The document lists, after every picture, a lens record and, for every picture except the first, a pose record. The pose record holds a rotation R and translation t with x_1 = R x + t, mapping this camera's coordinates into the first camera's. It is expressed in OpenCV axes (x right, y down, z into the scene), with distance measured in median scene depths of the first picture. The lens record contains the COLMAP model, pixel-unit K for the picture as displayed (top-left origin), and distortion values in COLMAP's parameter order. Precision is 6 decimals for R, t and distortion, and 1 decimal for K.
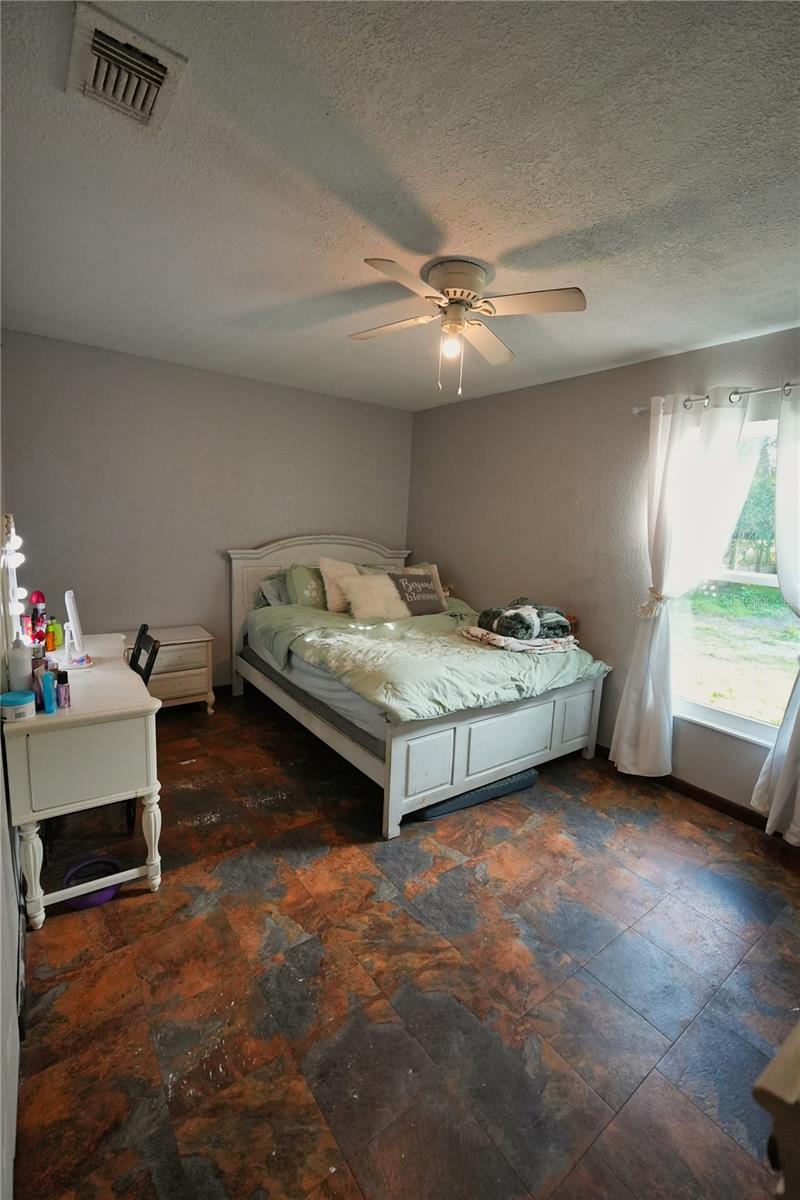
lens RADIAL K [[505.6, 0, 405.4], [0, 505.6, 598.3], [0, 0, 1]] dist [-0.000318, 0.000286]
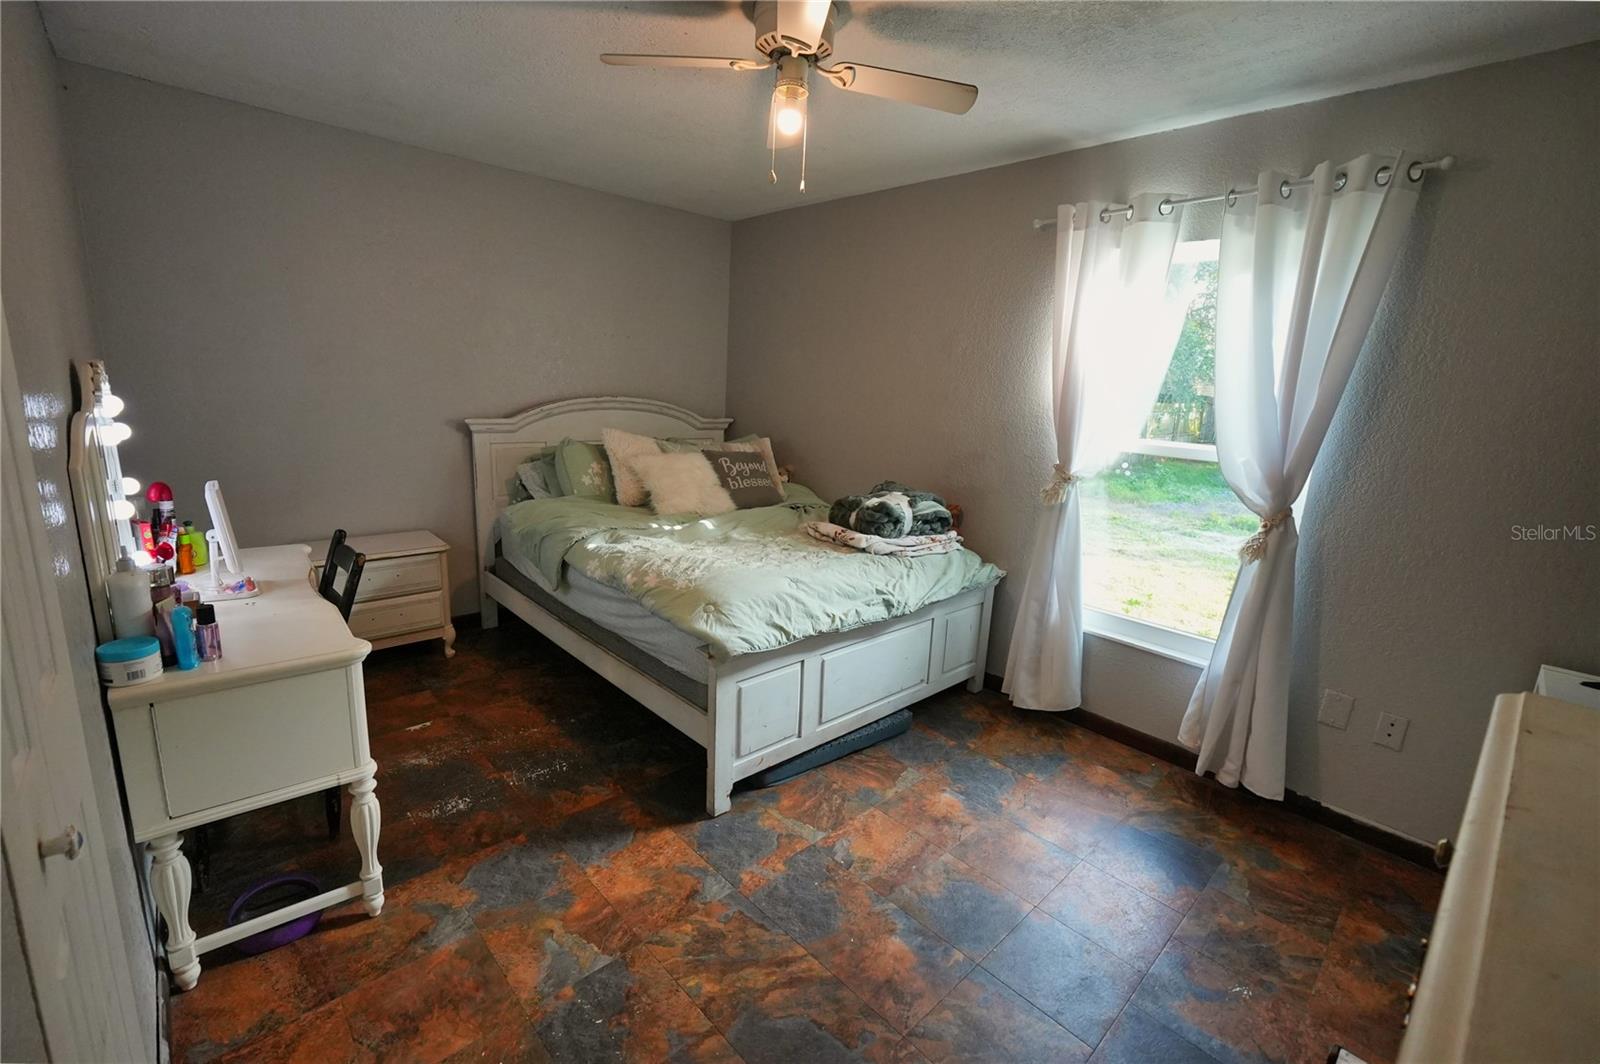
lens RADIAL K [[674.2, 0, 800.7], [0, 674.2, 528.2], [0, 0, 1]] dist [-0.000318, 0.000286]
pose [[0.993065, -0.024064, 0.115075, -0.012966], [0.016868, 0.997864, 0.063106, 0.004066], [-0.116348, -0.060727, 0.991350, 0.050829]]
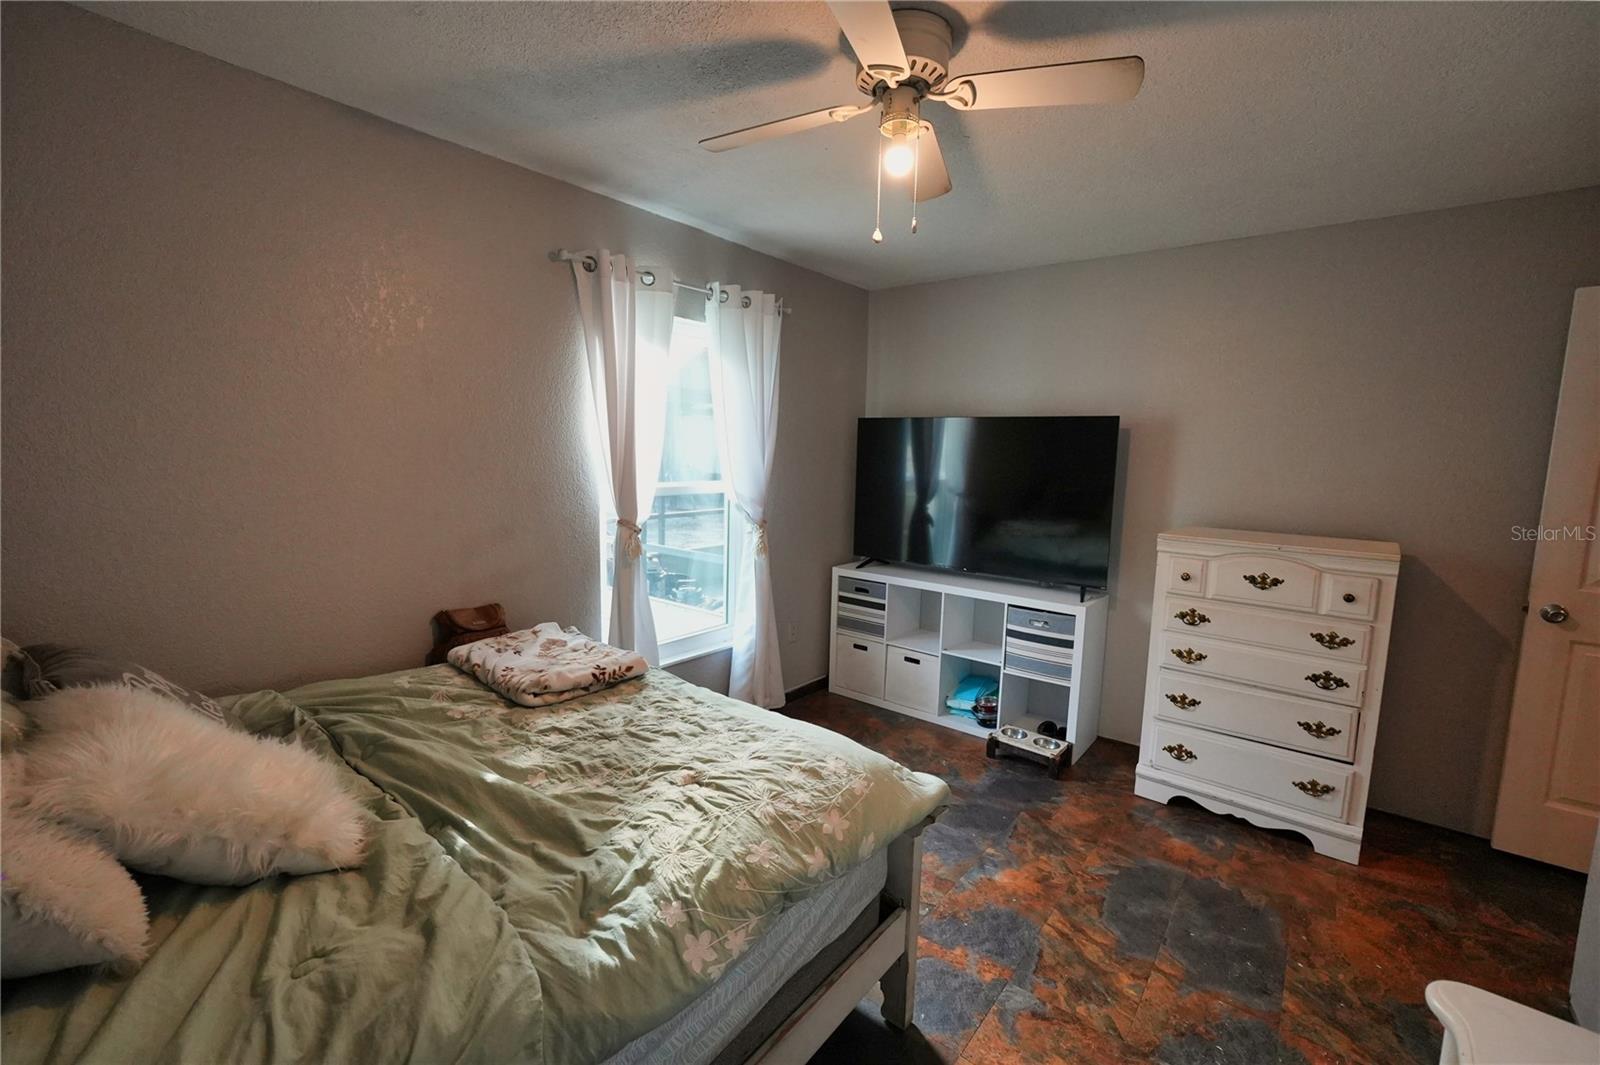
lens RADIAL K [[674.2, 0, 800.7], [0, 674.2, 528.7], [0, 0, 1]] dist [-0.000318, 0.000286]
pose [[-0.250497, -0.177077, 0.951785, -0.671643], [0.105596, 0.972267, 0.208679, -0.245292], [-0.962341, 0.152779, -0.224851, 1.295590]]
